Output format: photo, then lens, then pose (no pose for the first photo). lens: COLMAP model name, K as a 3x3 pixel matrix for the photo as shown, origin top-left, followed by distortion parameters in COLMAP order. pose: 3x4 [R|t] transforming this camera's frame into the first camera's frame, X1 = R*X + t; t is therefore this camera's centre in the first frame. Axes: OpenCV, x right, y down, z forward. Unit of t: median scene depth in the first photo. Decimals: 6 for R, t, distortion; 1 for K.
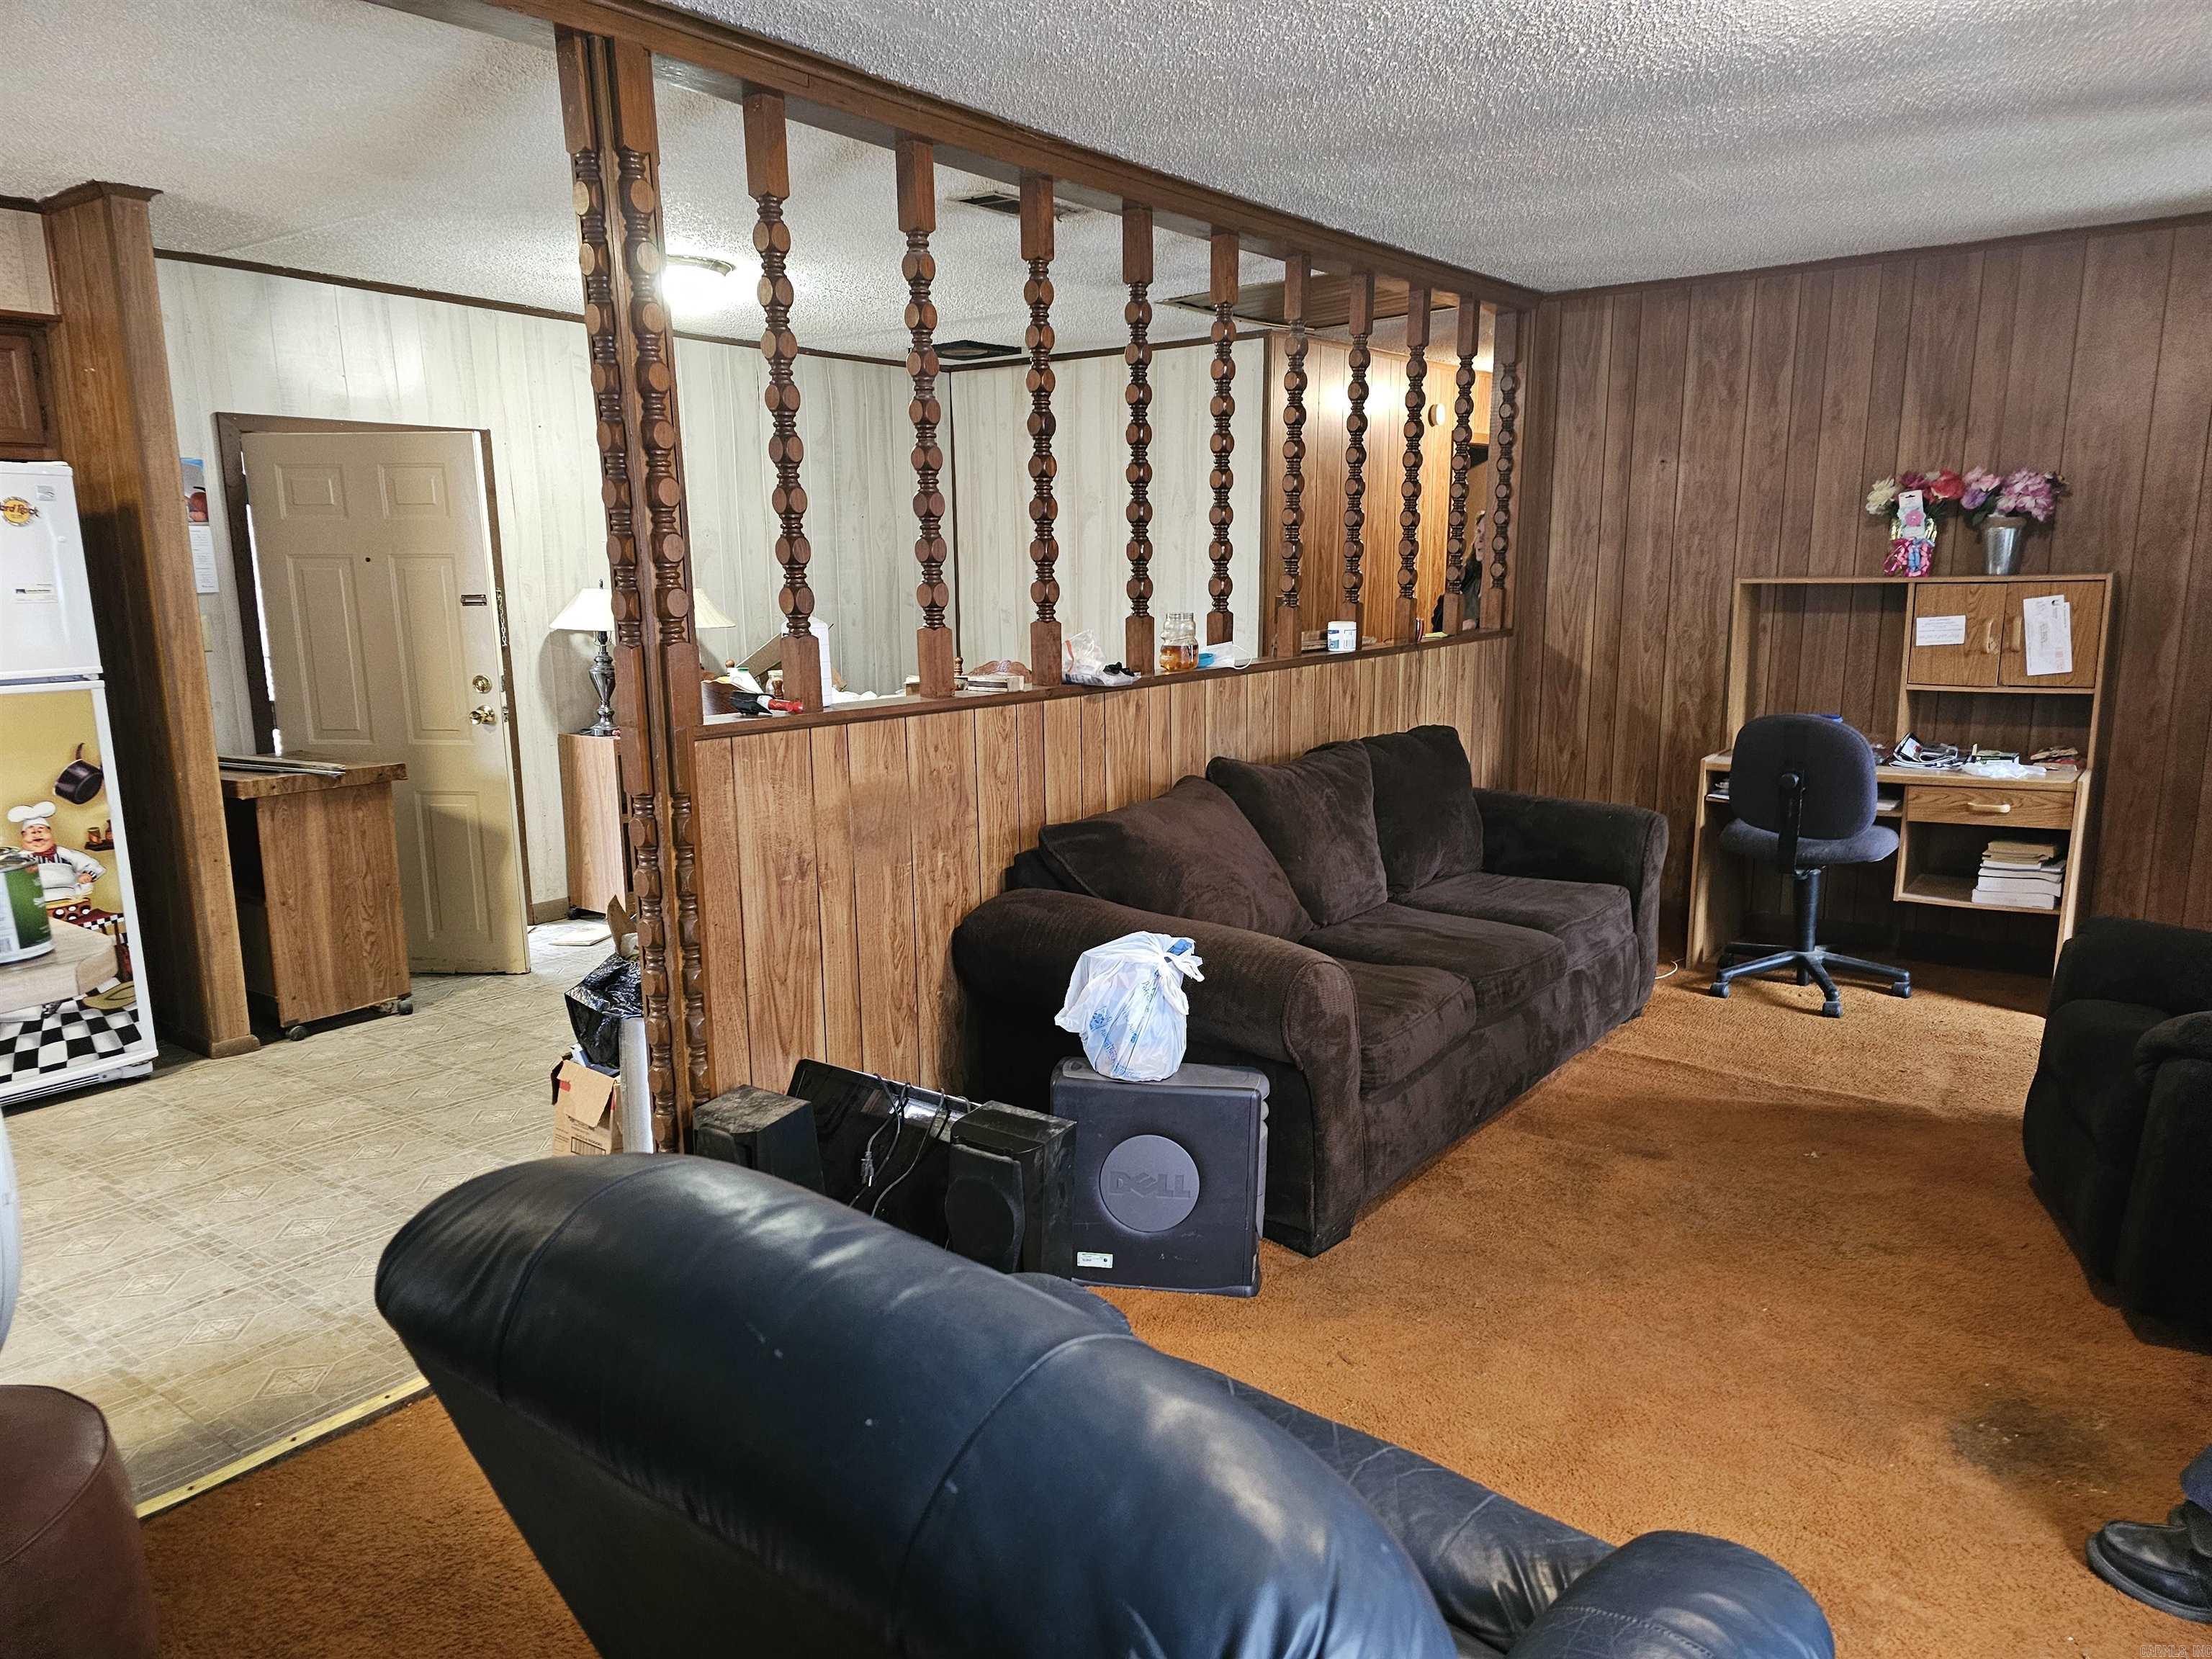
lens RADIAL K [[1418.0, 0, 1106.0], [0, 1418.0, 829.5], [0, 0, 1]] dist [0.115882, -0.091469]
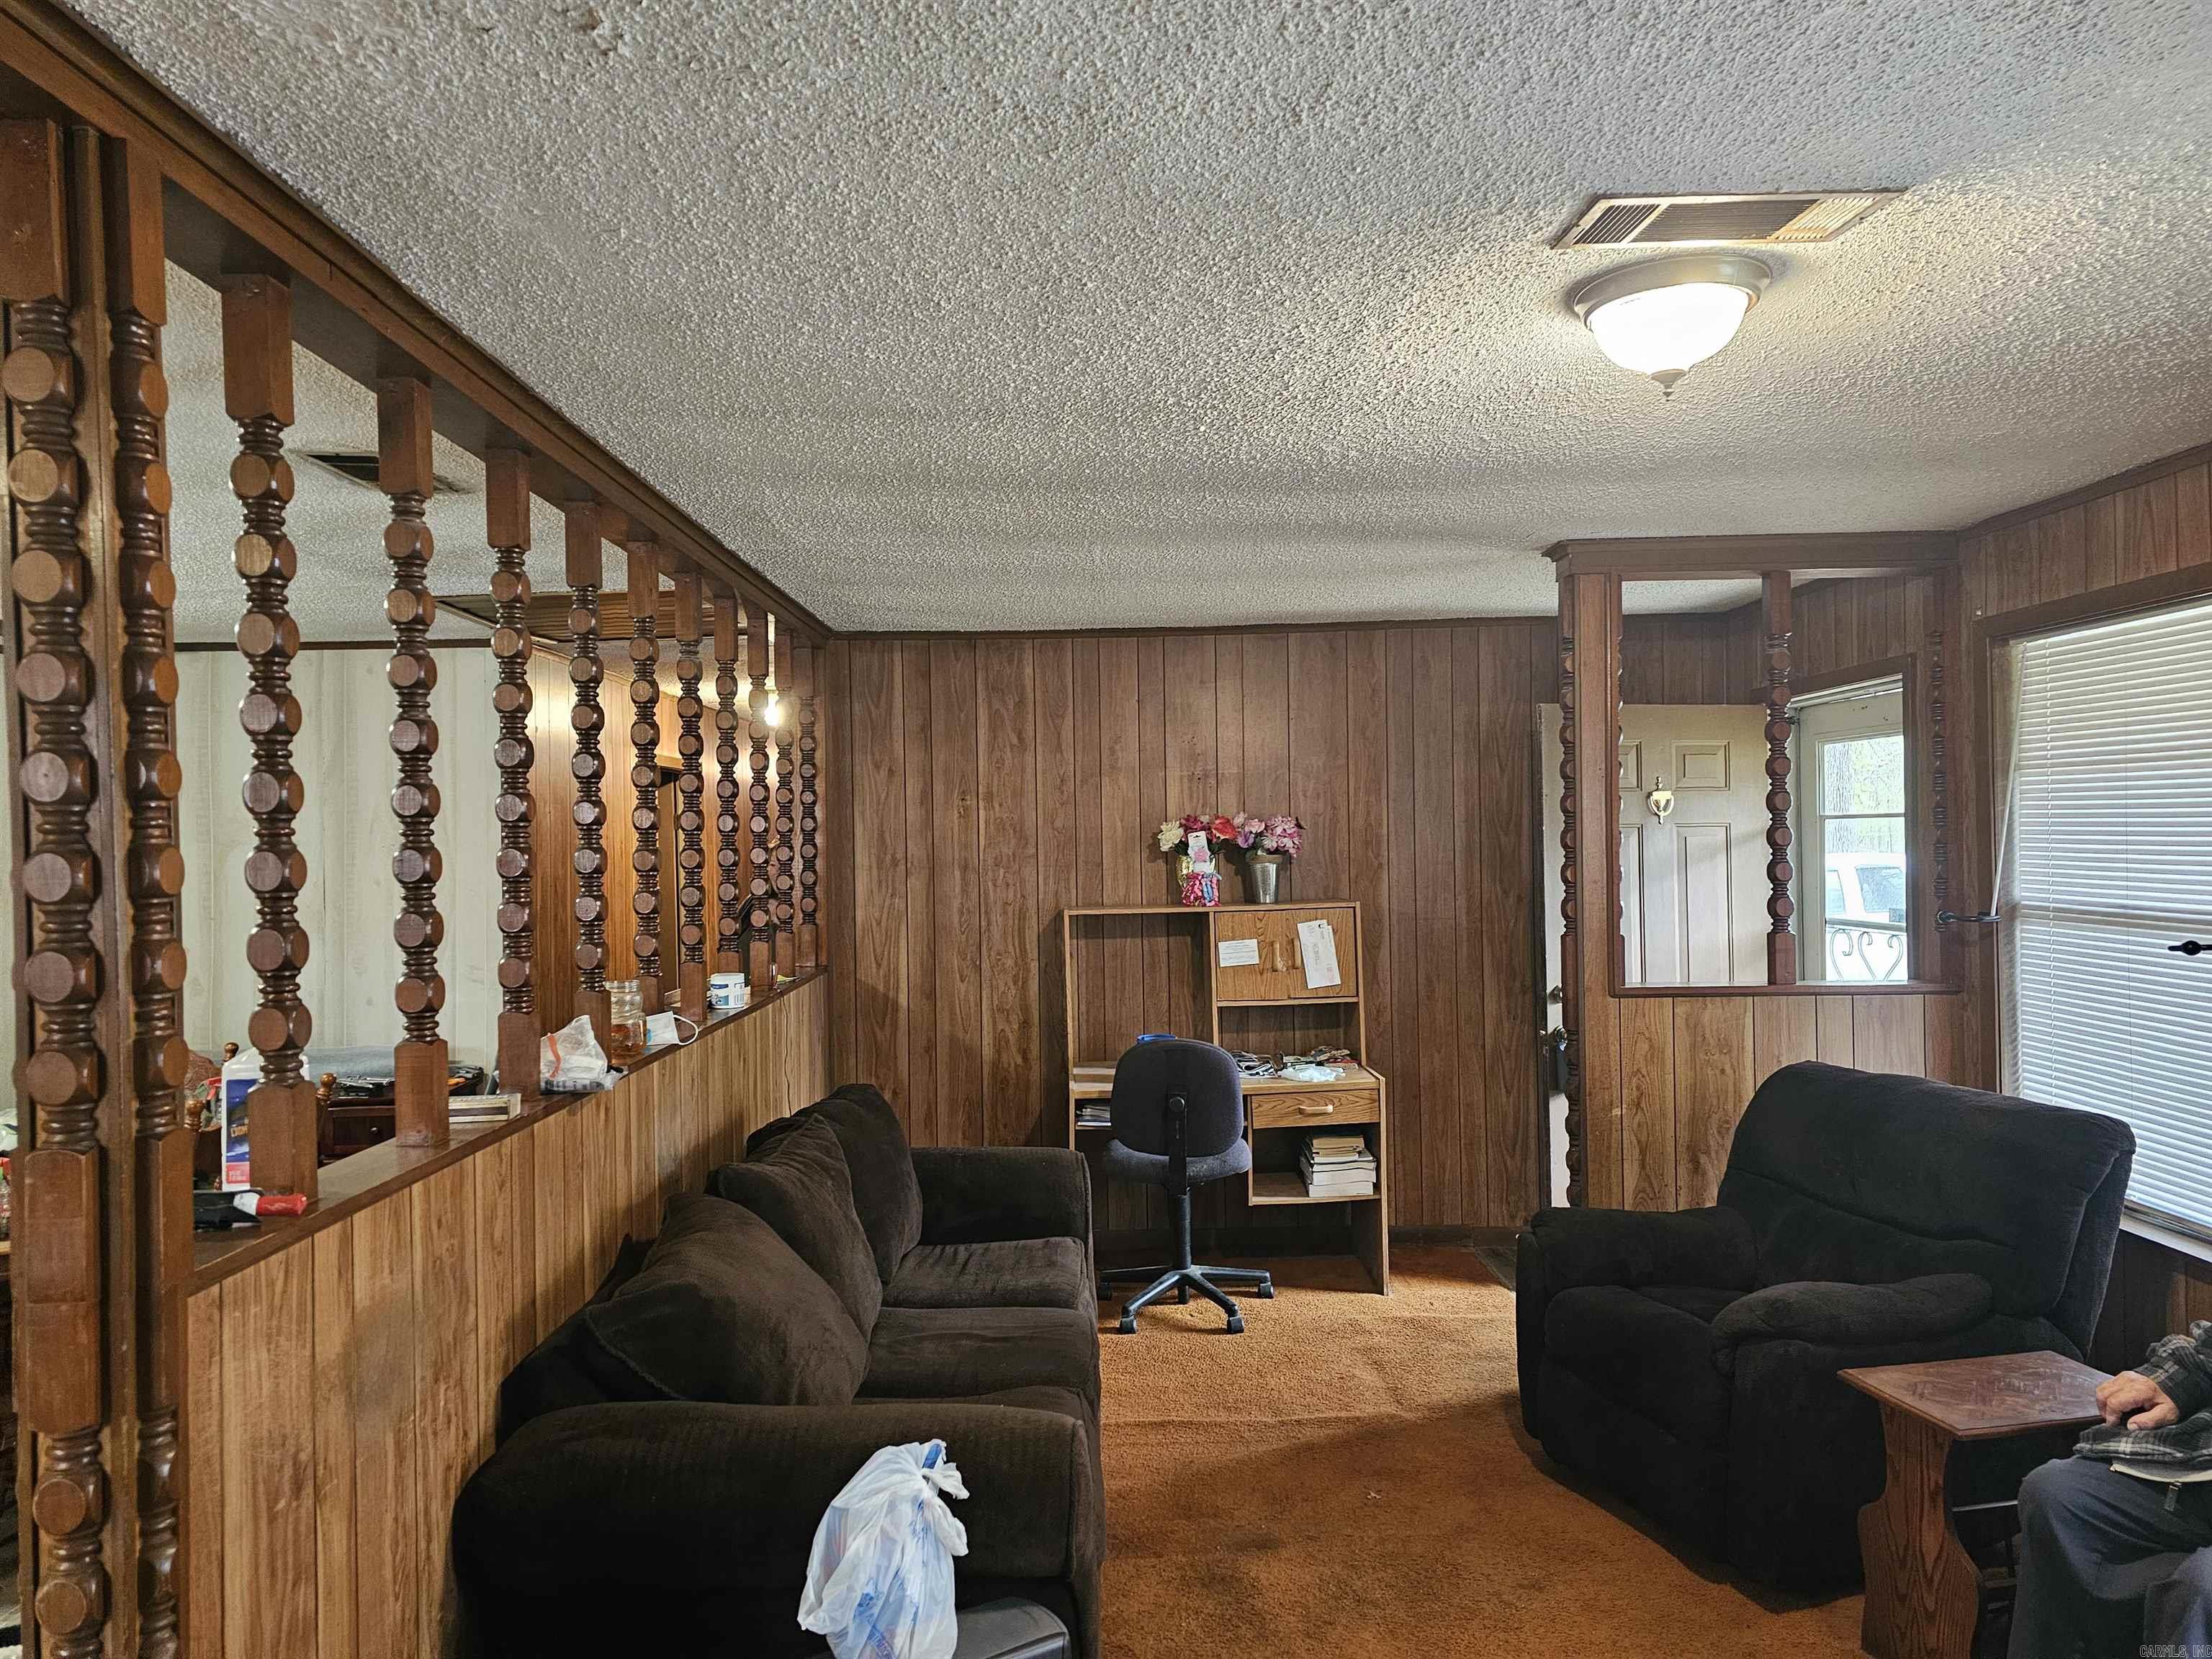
lens RADIAL K [[1447.9, 0, 1028.8], [0, 1447.9, 855.3], [0, 0, 1]] dist [0.101282, -0.107713]
pose [[0.802628, -0.015302, 0.596283, -0.226074], [0.130422, 0.979984, -0.150407, -0.063875], [-0.582046, 0.198490, 0.788558, 0.200249]]
